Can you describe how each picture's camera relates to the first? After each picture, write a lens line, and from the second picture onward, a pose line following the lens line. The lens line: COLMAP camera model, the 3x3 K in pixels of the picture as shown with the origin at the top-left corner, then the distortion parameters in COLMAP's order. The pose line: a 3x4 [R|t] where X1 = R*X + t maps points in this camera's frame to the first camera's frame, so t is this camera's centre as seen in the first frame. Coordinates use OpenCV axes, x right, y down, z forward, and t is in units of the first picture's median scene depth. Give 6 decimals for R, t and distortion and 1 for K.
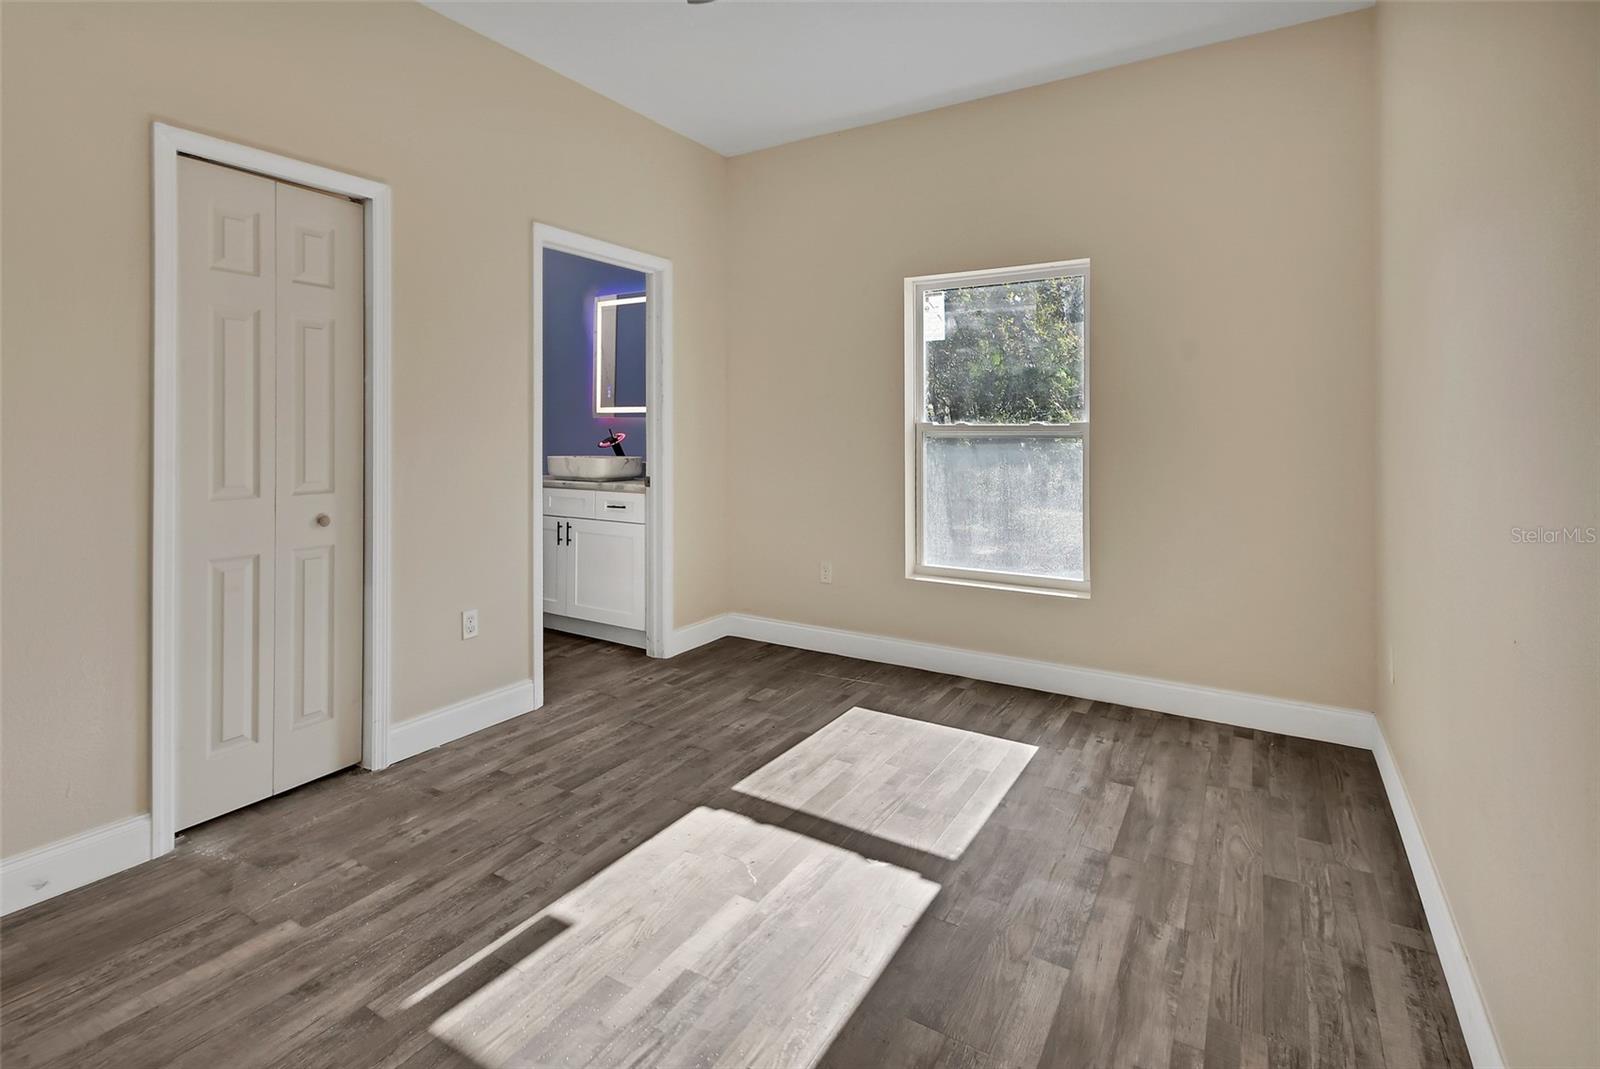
lens RADIAL K [[777.2, 0, 751.9], [0, 777.2, 544.0], [0, 0, 1]] dist [0.005546, 0.000112]
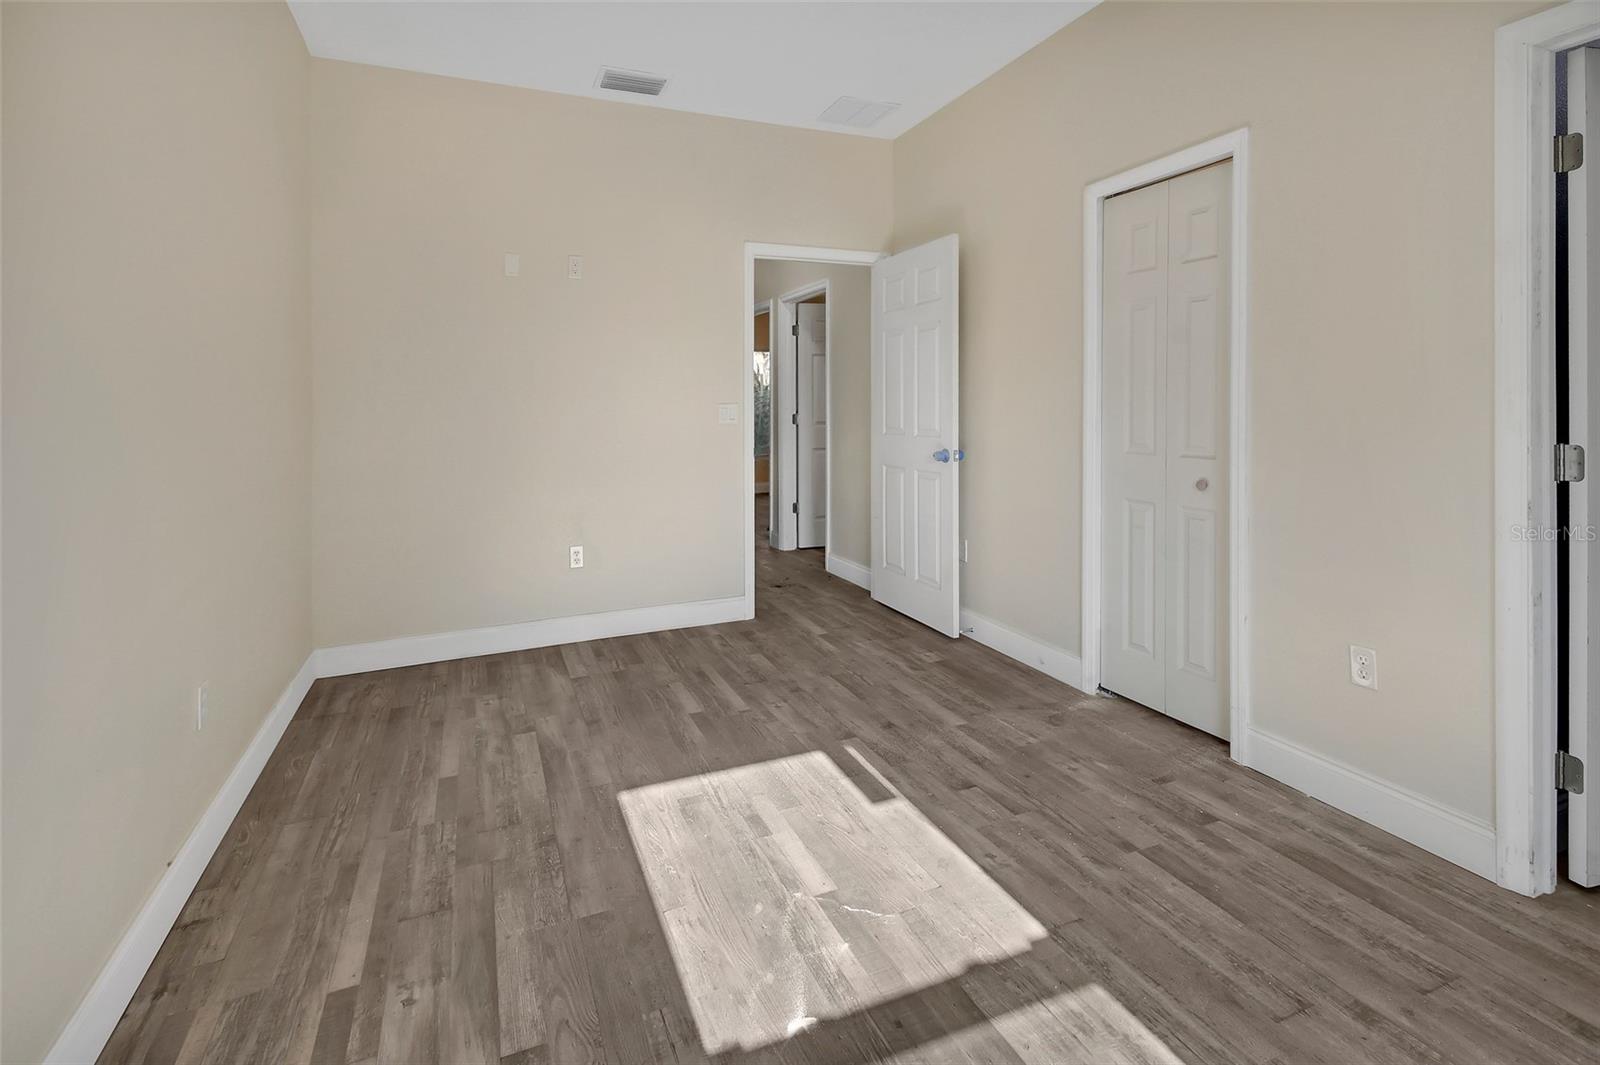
lens RADIAL K [[755.7, 0, 800.0], [0, 755.7, 532.5], [0, 0, 1]] dist [-0.002426, -0.001667]
pose [[-0.563227, 0.147013, -0.813119, 0.597257], [-0.109547, 0.962074, 0.249824, -0.166930], [0.819008, 0.229783, -0.525762, 1.161826]]
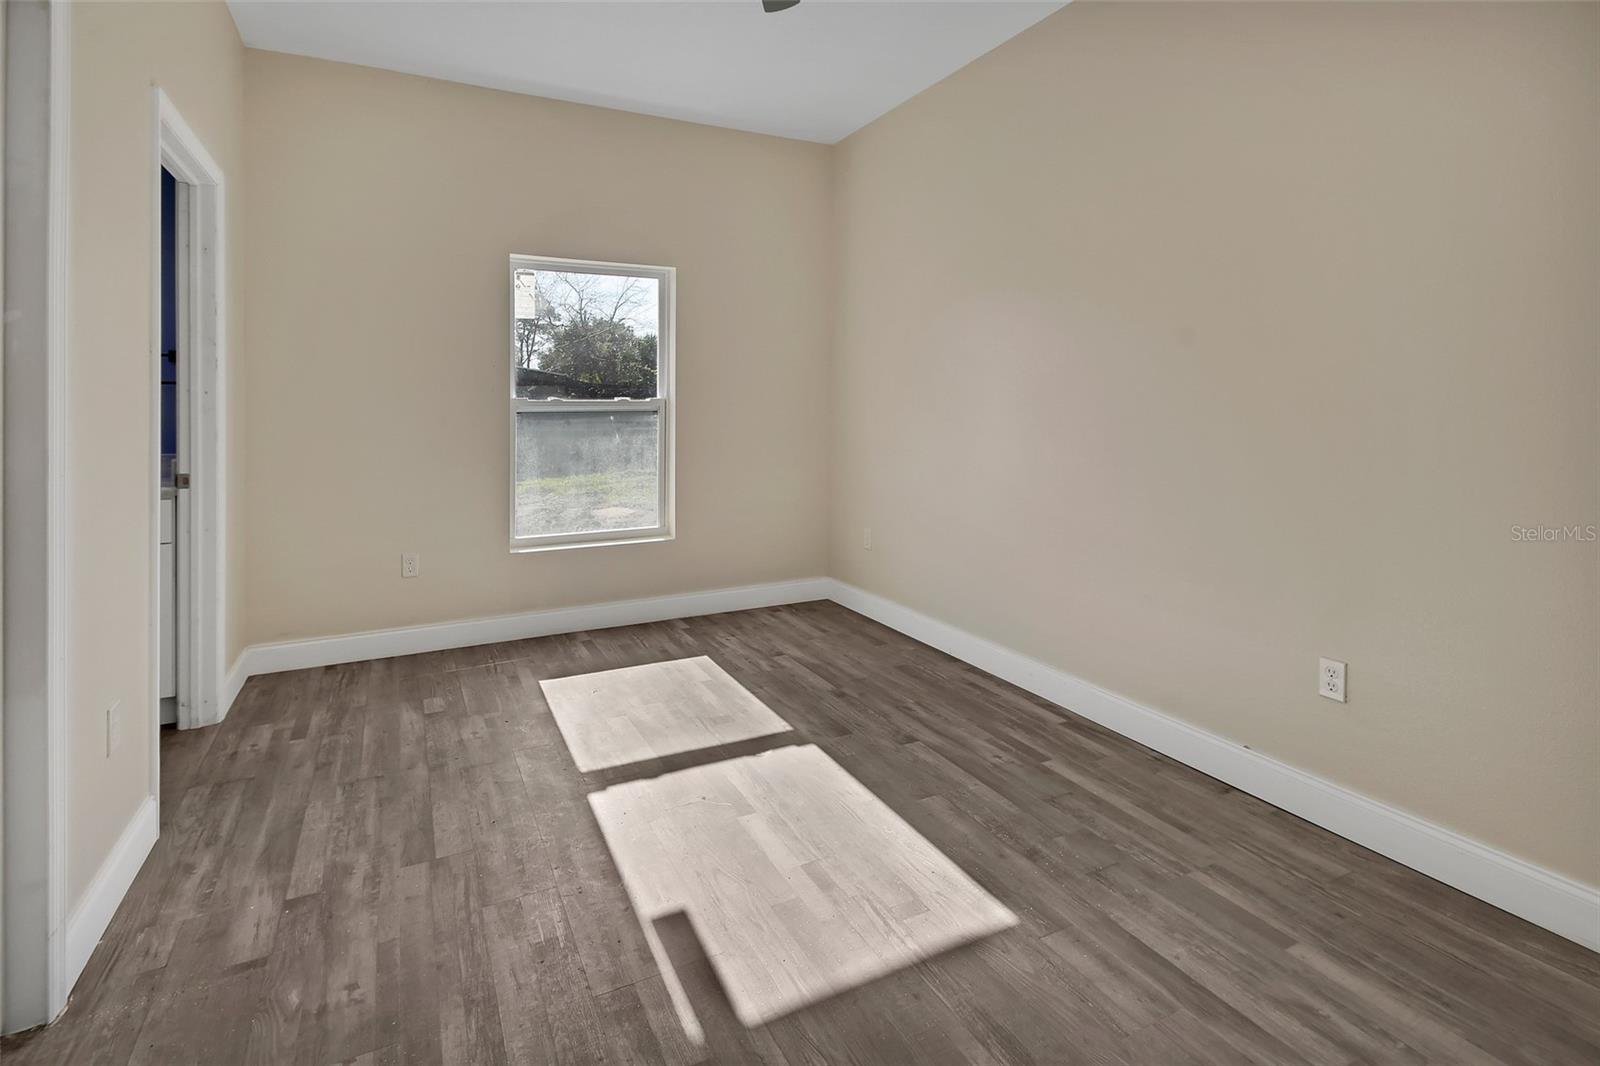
lens RADIAL K [[755.7, 0, 800.0], [0, 755.7, 533.0], [0, 0, 1]] dist [-0.002426, -0.001667]
pose [[0.502391, -0.148213, 0.851843, -0.728409], [0.132644, 0.986748, 0.093456, -0.039453], [-0.854406, 0.066040, 0.515393, 0.285251]]
